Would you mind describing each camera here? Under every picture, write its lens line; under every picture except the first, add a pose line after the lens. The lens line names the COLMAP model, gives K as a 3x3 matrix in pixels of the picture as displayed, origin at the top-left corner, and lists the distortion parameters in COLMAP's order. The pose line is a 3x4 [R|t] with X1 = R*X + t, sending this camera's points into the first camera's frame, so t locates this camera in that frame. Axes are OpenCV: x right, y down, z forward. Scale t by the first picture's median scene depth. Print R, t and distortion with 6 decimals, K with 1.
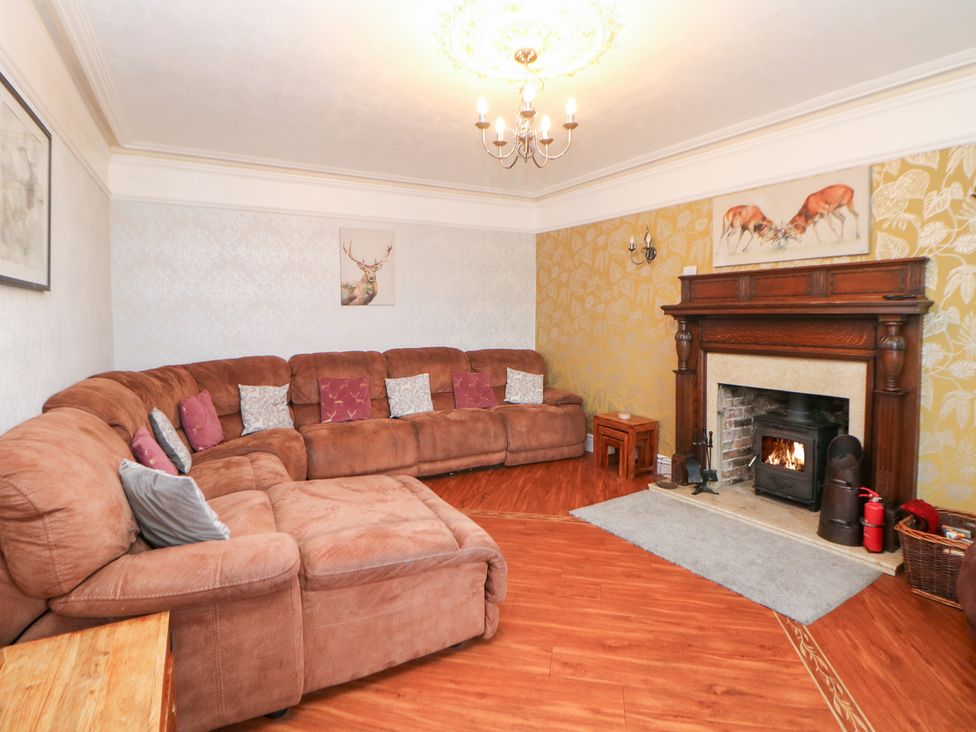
lens RADIAL K [[523.0, 0, 494.1], [0, 523.0, 338.3], [0, 0, 1]] dist [0.004524, -0.014030]
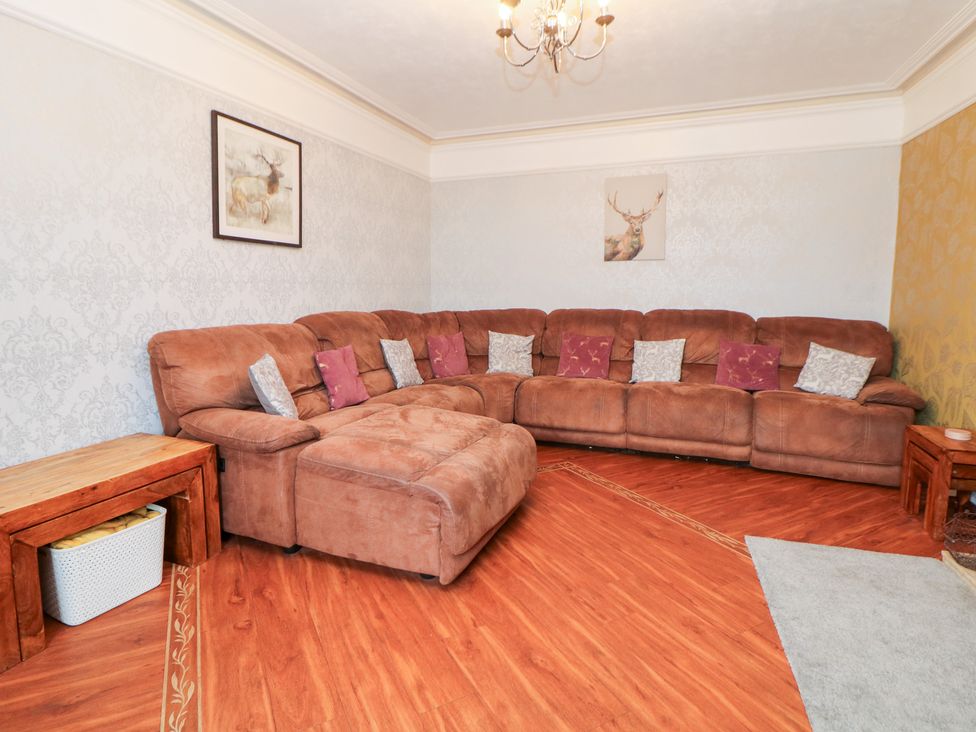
lens RADIAL K [[541.9, 0, 485.4], [0, 541.9, 347.9], [0, 0, 1]] dist [0.001909, -0.015783]
pose [[0.622642, 0.089910, -0.777324, 0.385600], [-0.041454, 0.995772, 0.081972, 0.024918], [0.781408, -0.018816, 0.623737, 0.218071]]
